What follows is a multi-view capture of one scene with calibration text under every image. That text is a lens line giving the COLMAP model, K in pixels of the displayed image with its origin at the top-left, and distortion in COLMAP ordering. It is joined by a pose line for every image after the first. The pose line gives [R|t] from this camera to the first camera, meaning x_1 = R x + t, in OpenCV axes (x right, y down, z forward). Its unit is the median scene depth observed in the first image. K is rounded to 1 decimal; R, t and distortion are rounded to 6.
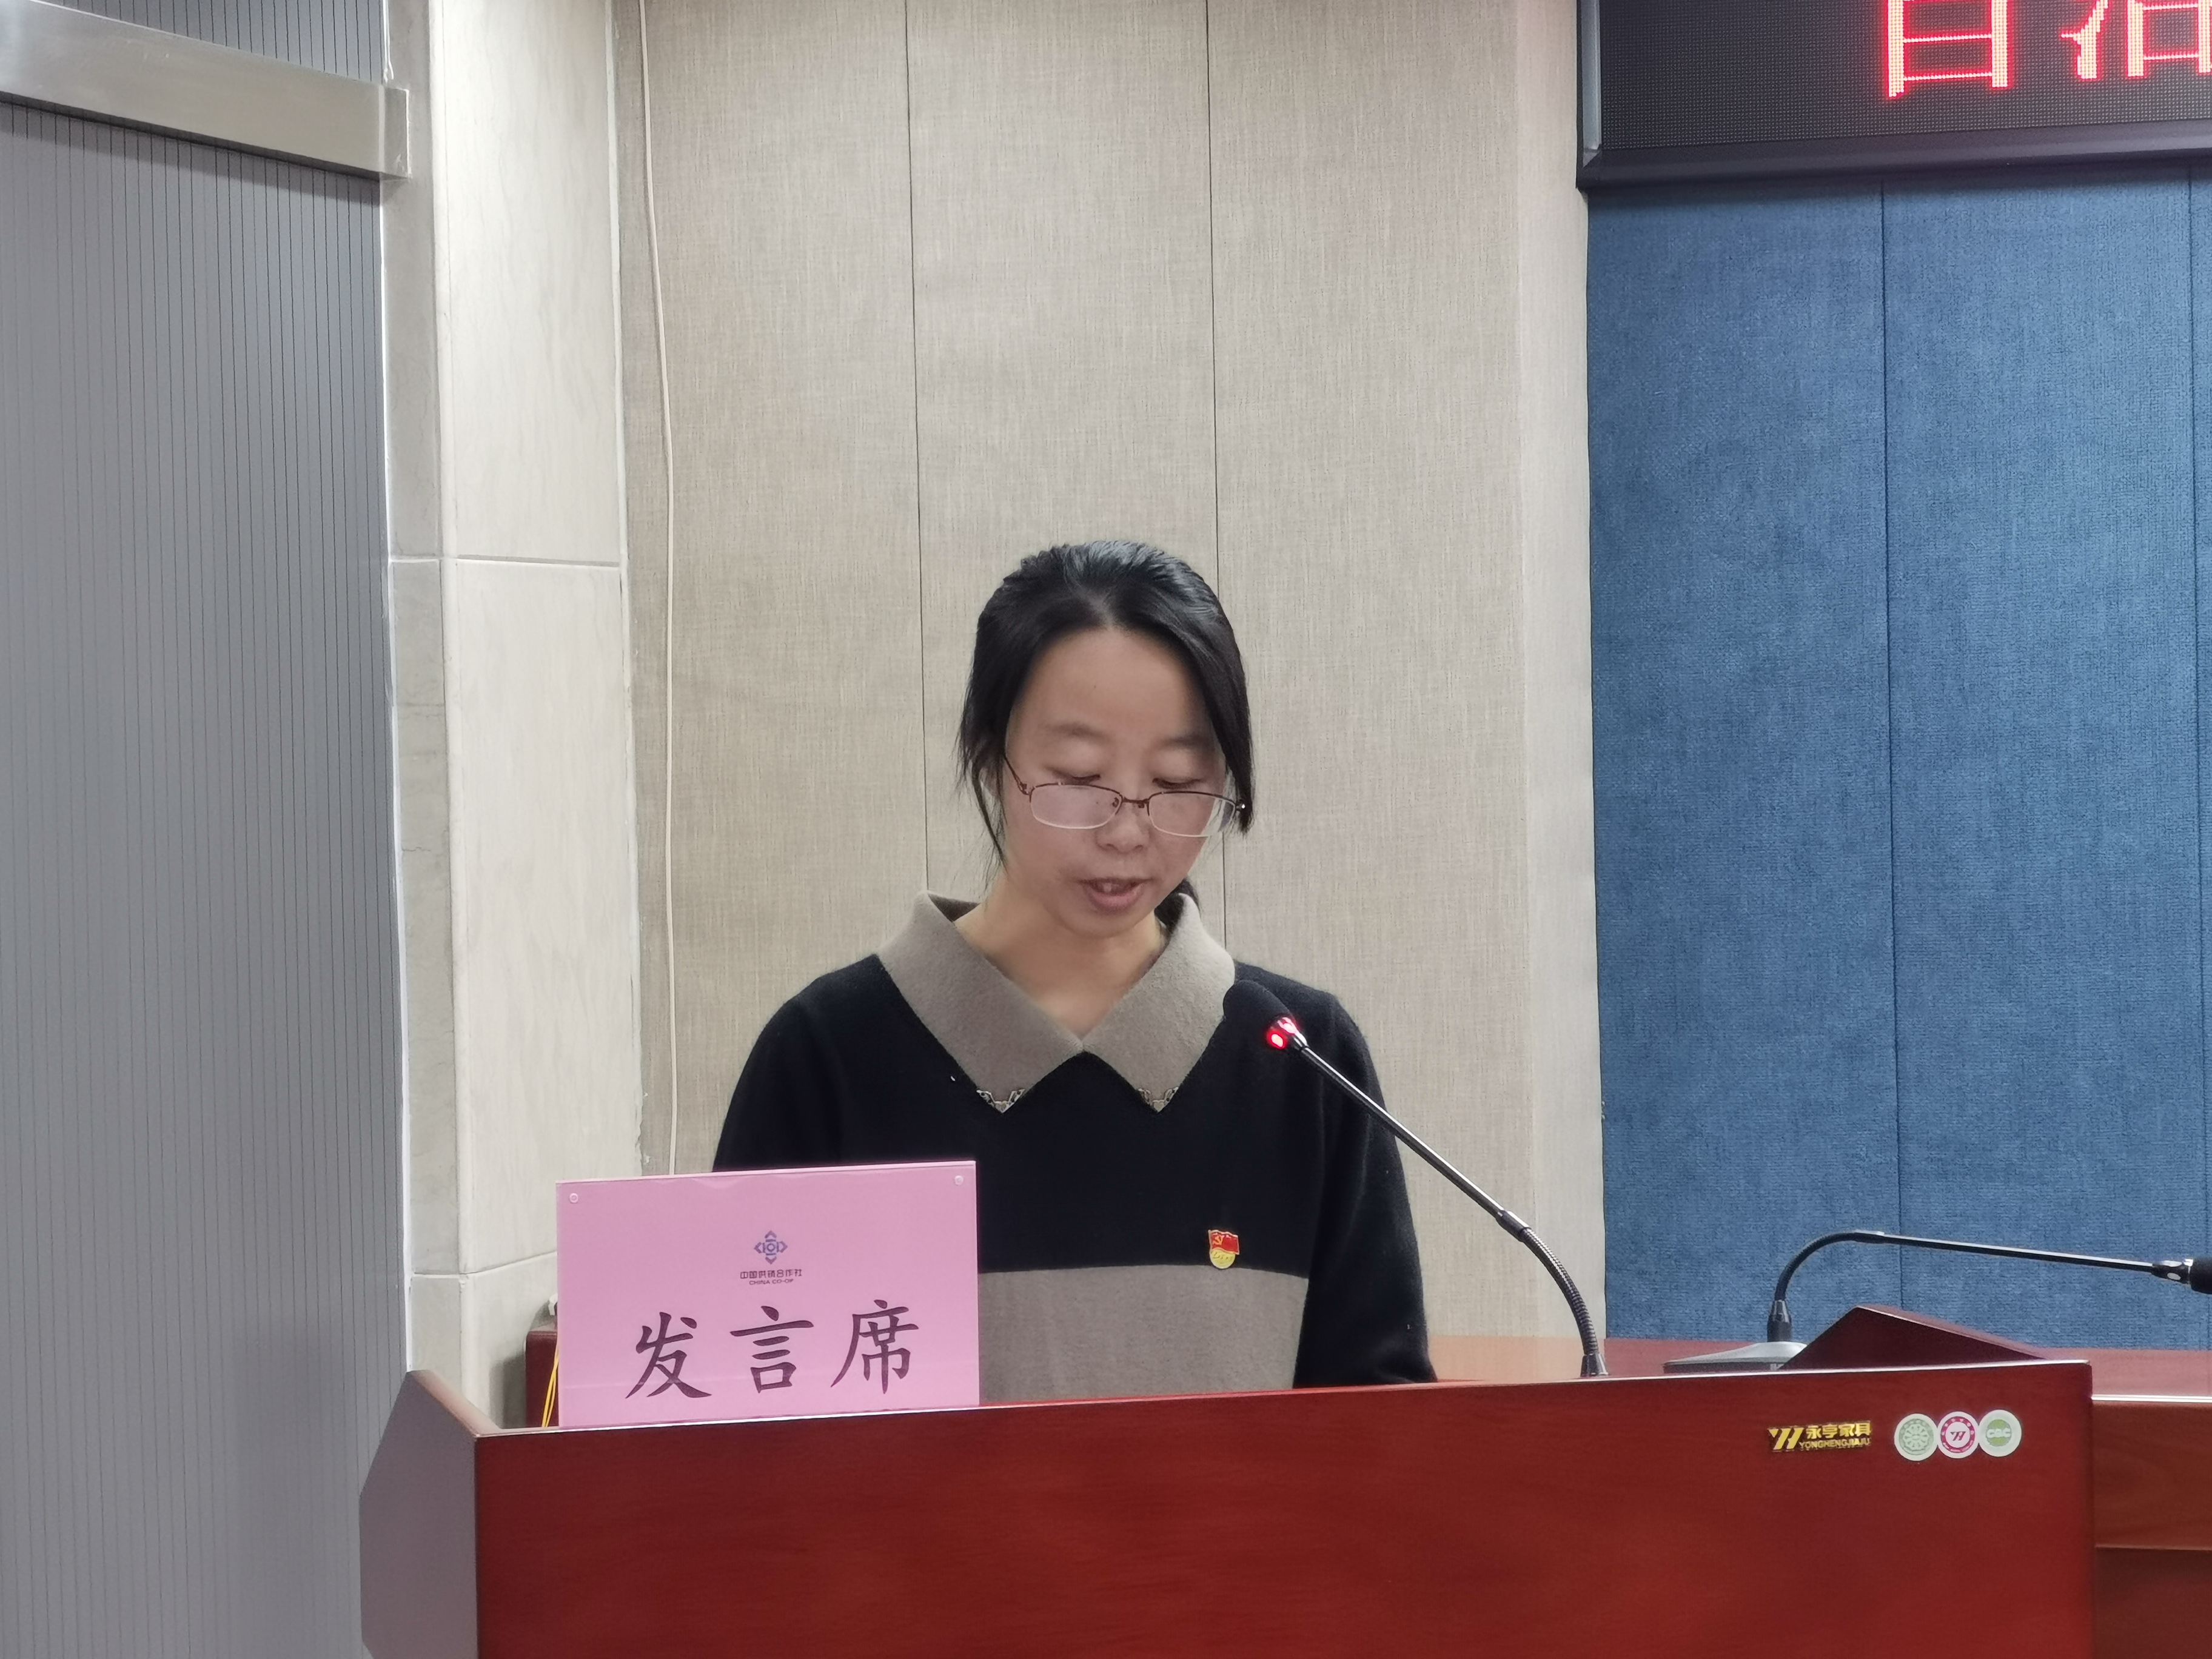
lens RADIAL K [[5760.6, 0, 1116.3], [0, 5760.6, 817.7], [0, 0, 1]] dist [0.266728, 0.000000]
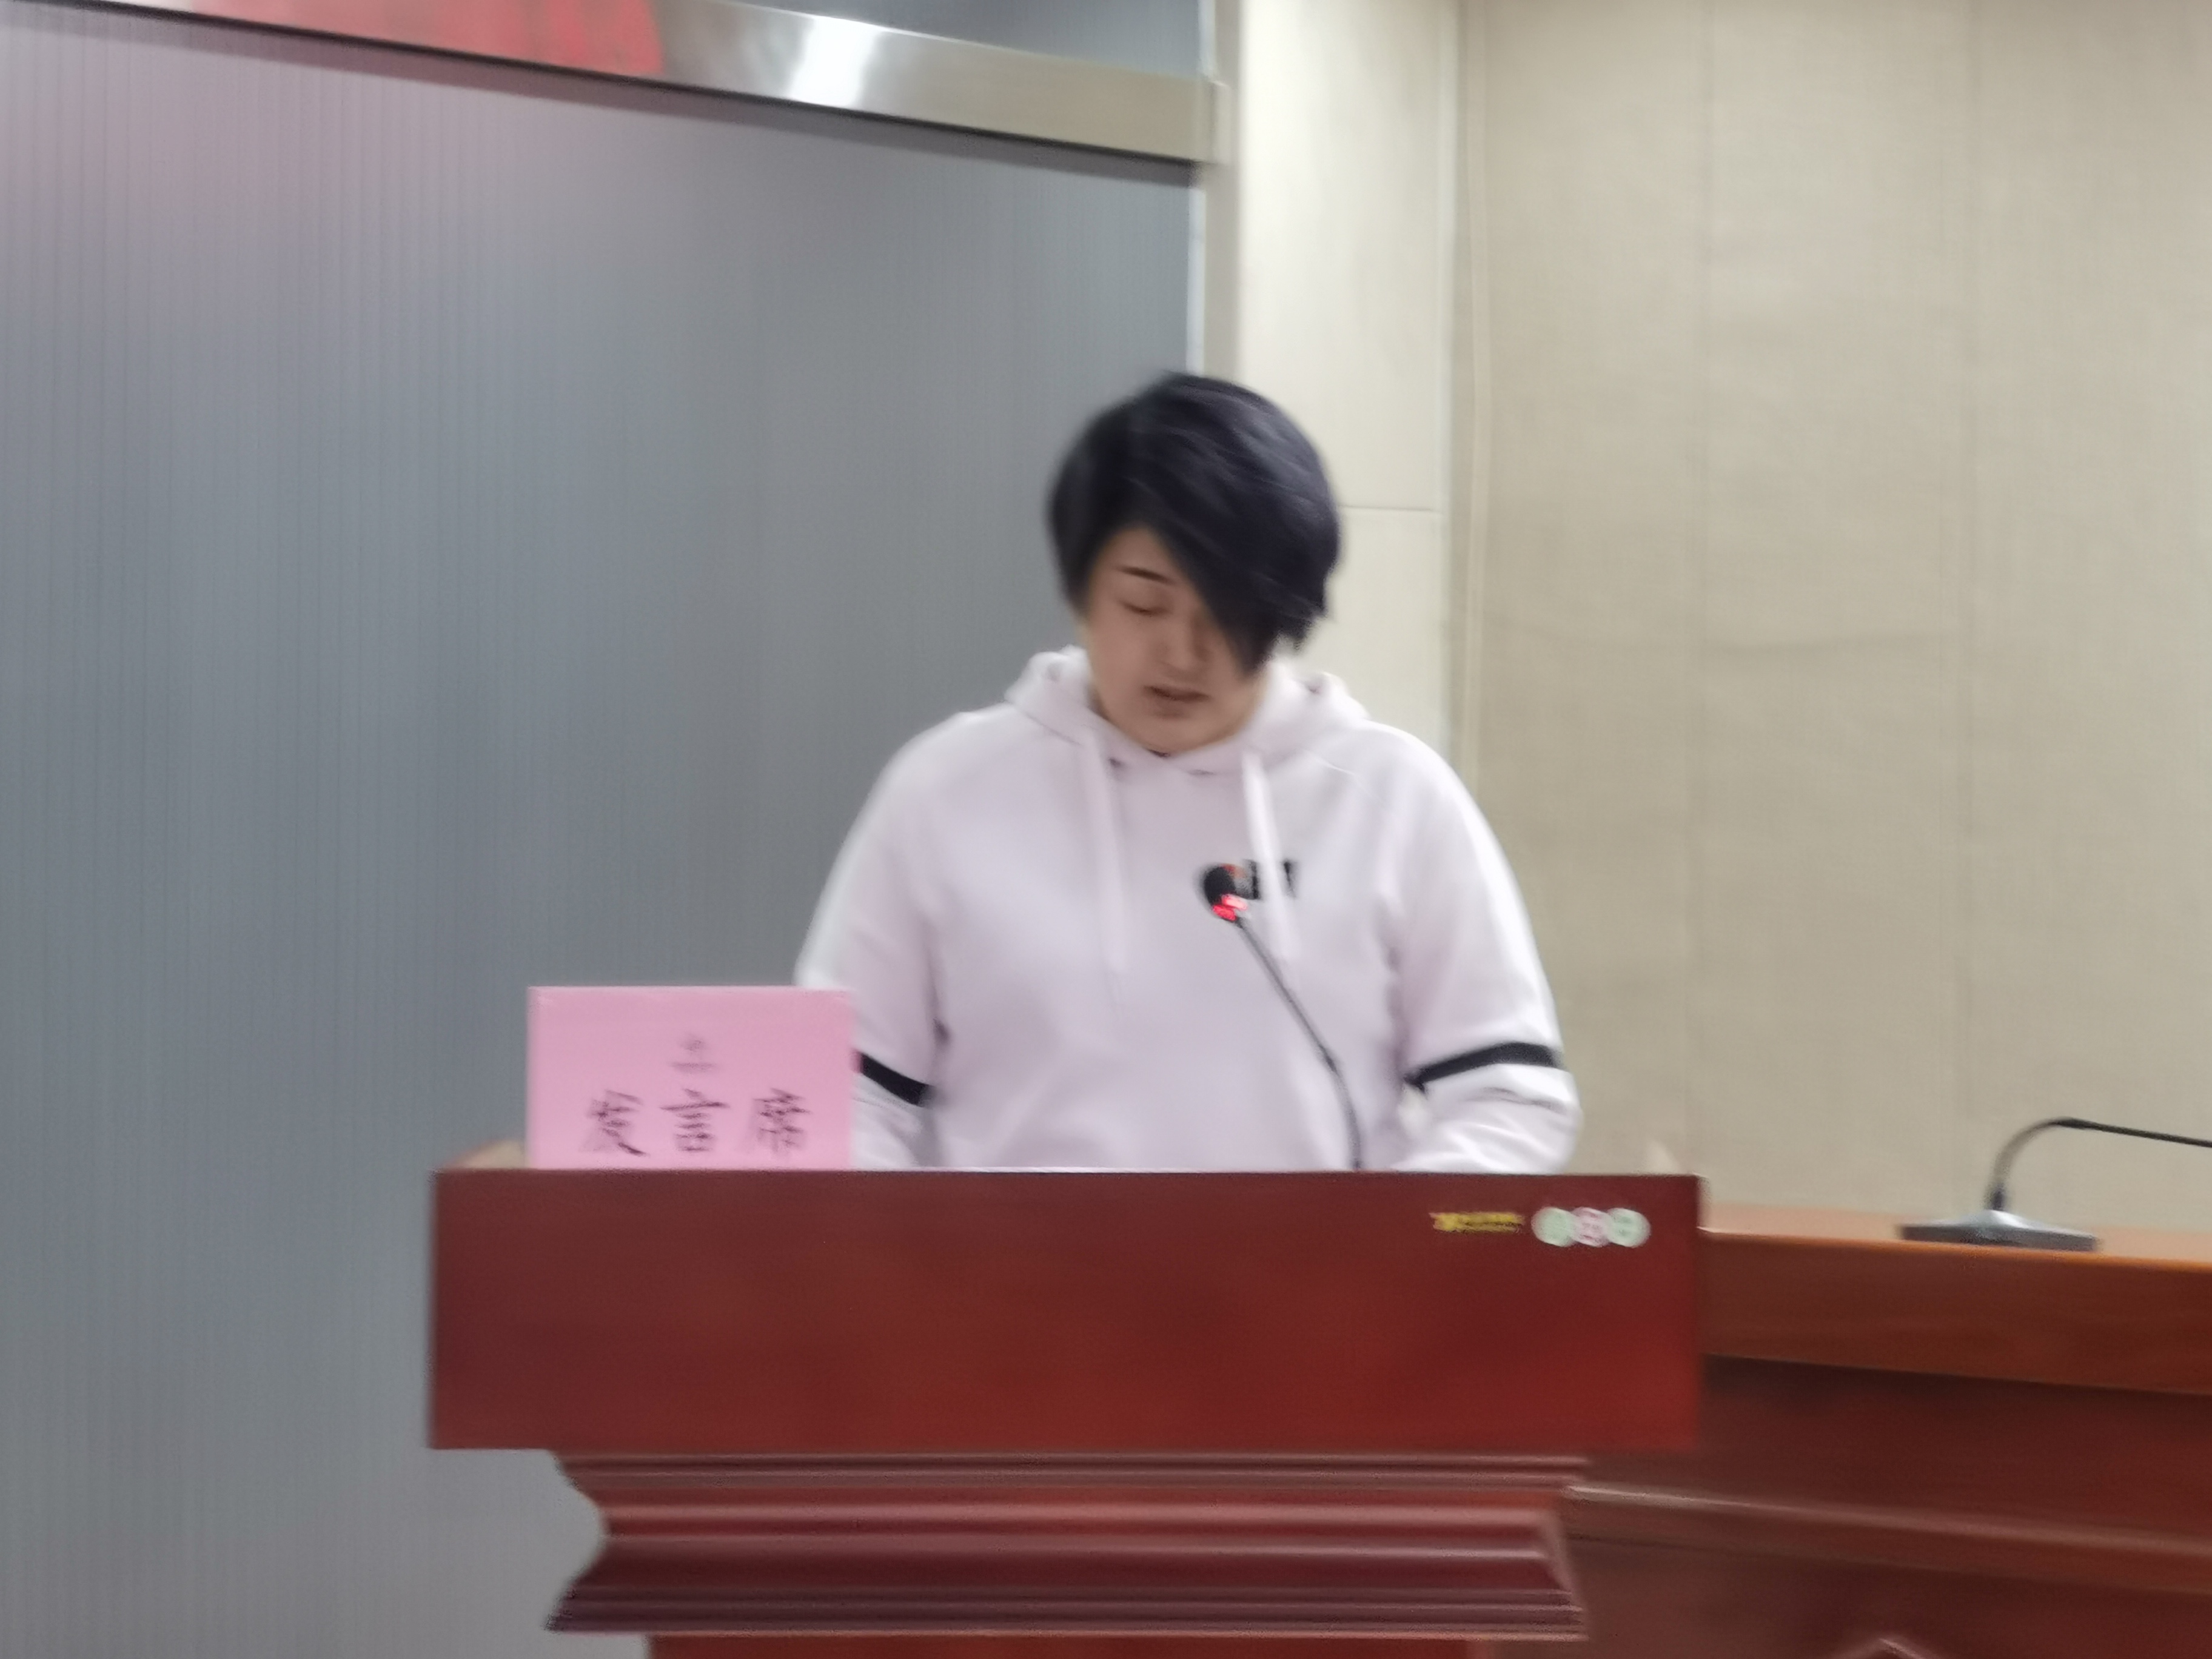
lens RADIAL K [[6250.1, 0, 1106.6], [0, 6250.1, 828.0], [0, 0, 1]] dist [0.102751, 0.000000]
pose [[0.958968, 0.026017, -0.282319, 0.198711], [-0.022798, 0.999632, 0.014680, 0.000478], [0.282597, -0.007641, 0.959208, -0.160837]]
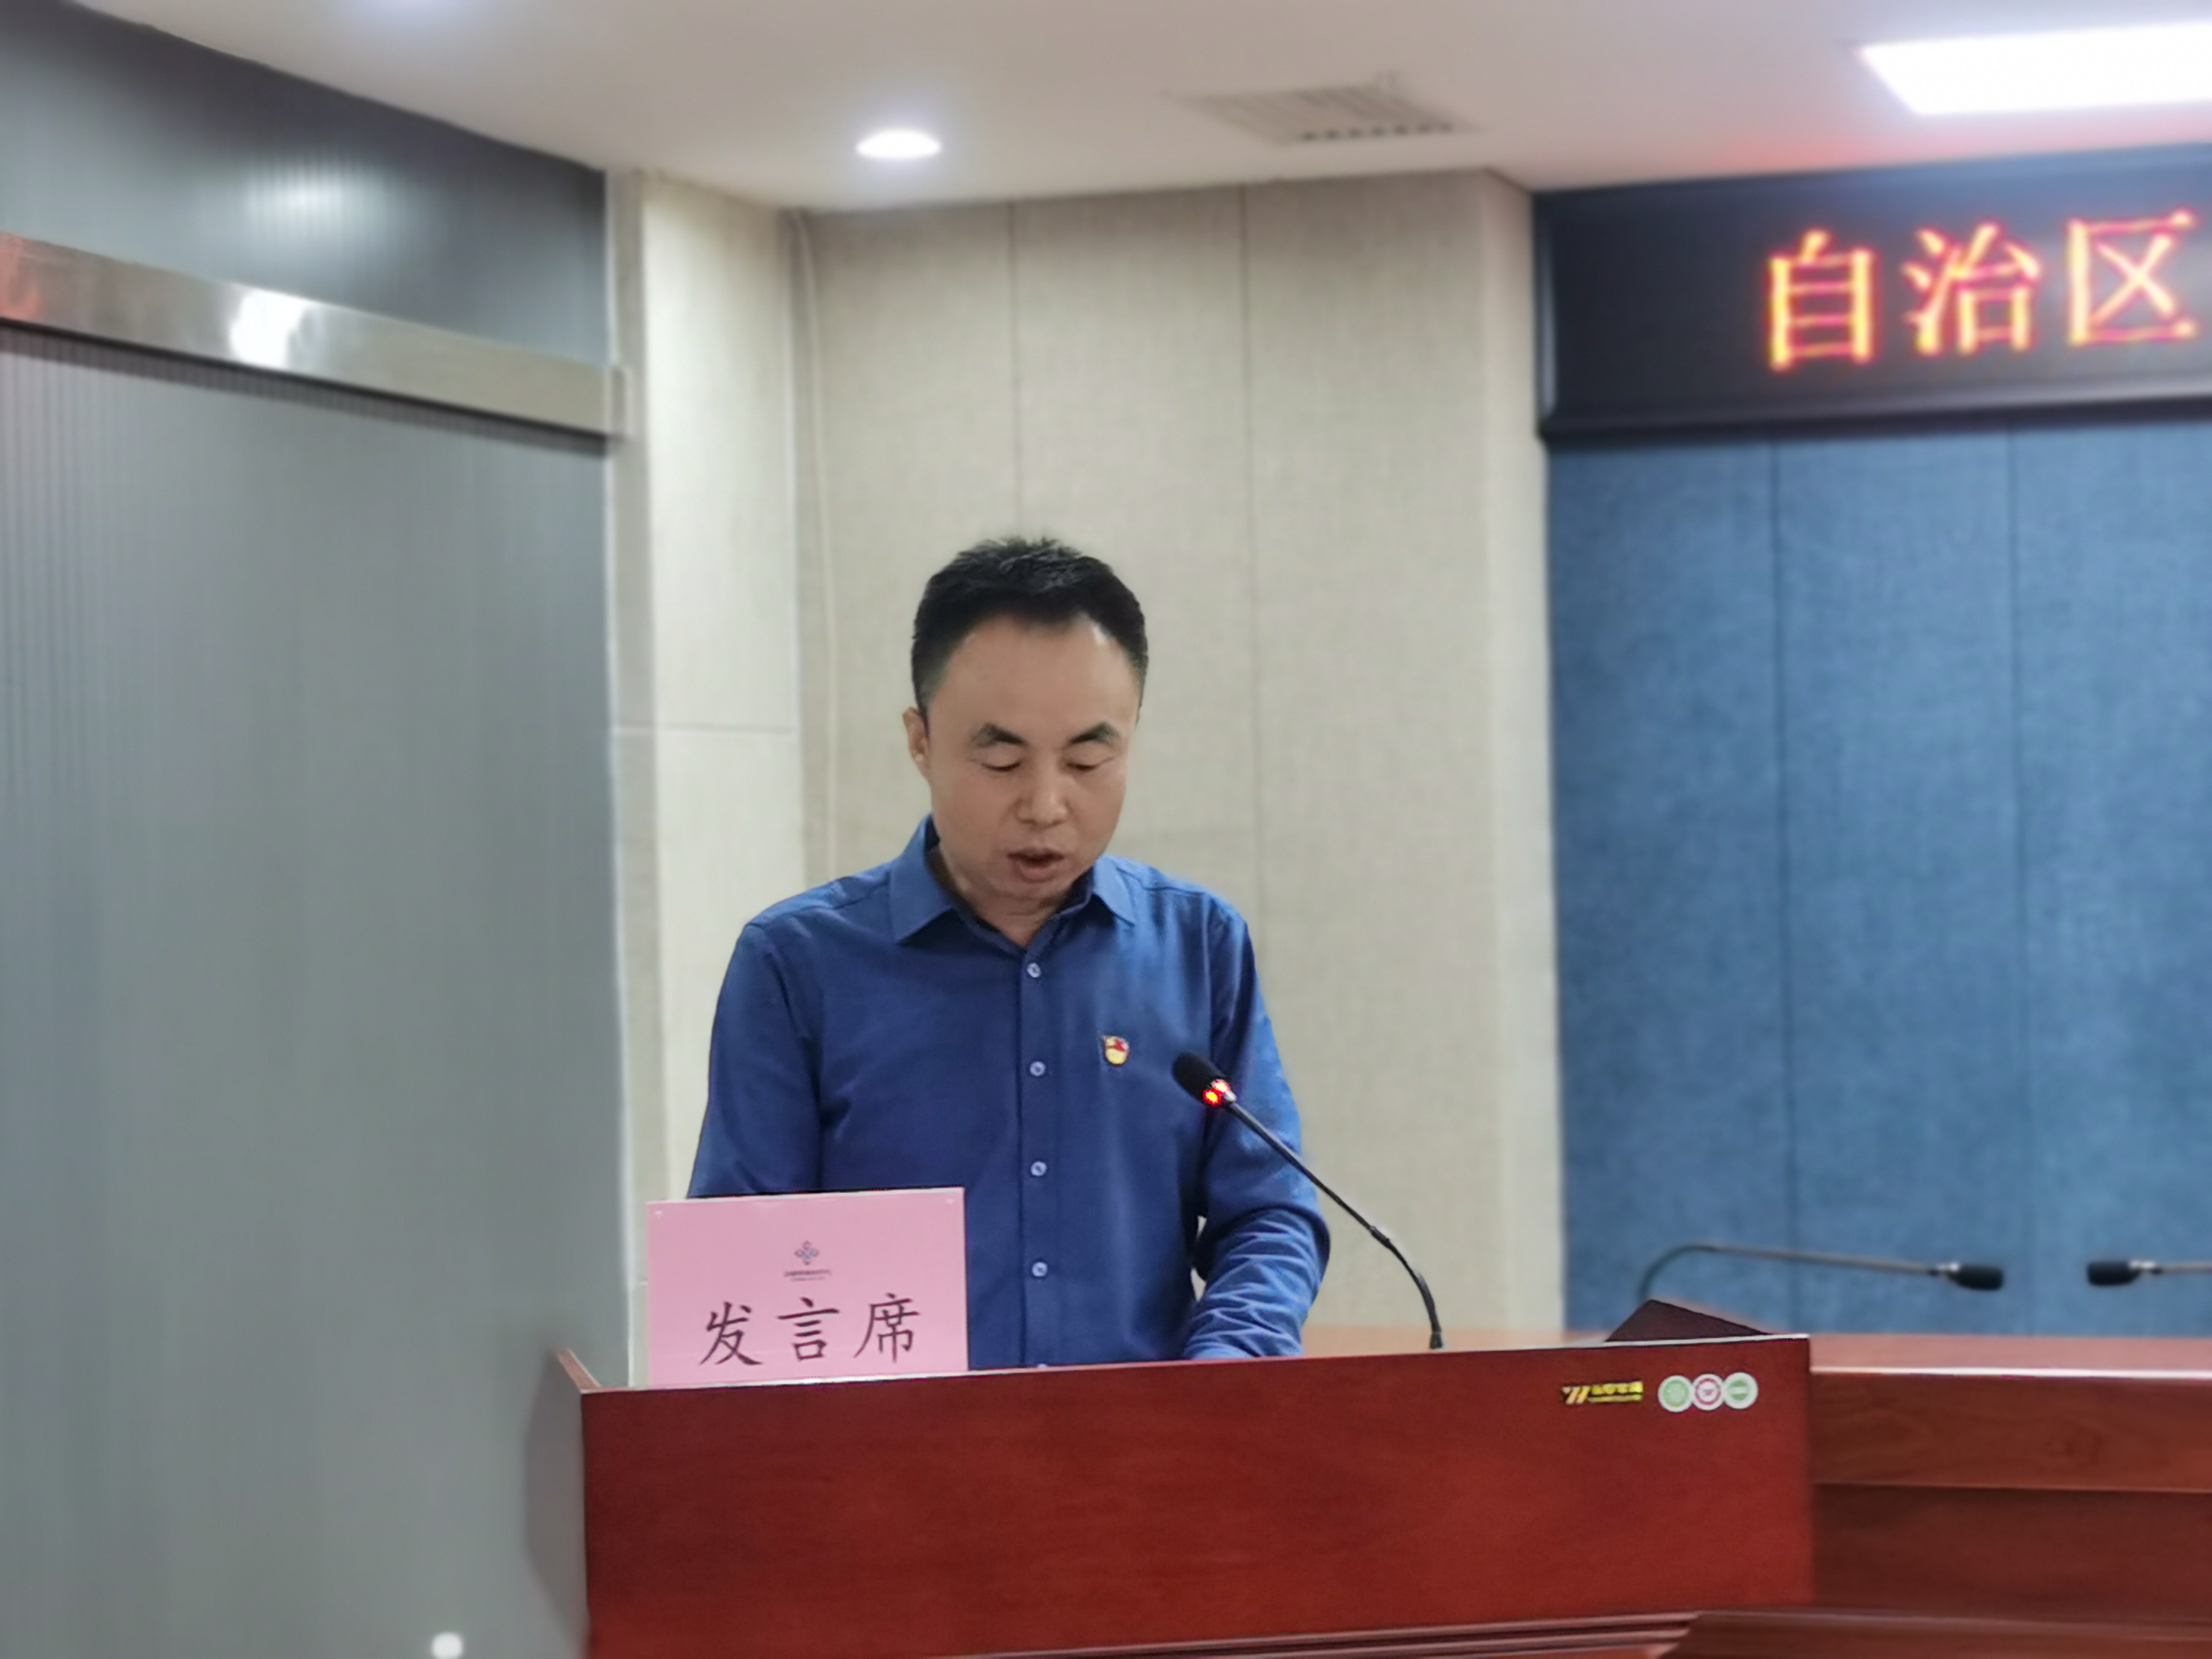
lens RADIAL K [[4599.4, 0, 1106.9], [0, 4599.4, 844.0], [0, 0, 1]] dist [-0.004774, 0.000000]
pose [[0.999357, -0.004431, -0.035587, 0.021315], [0.003789, 0.999829, -0.018084, -0.000028], [0.035661, 0.017937, 0.999203, -0.024325]]
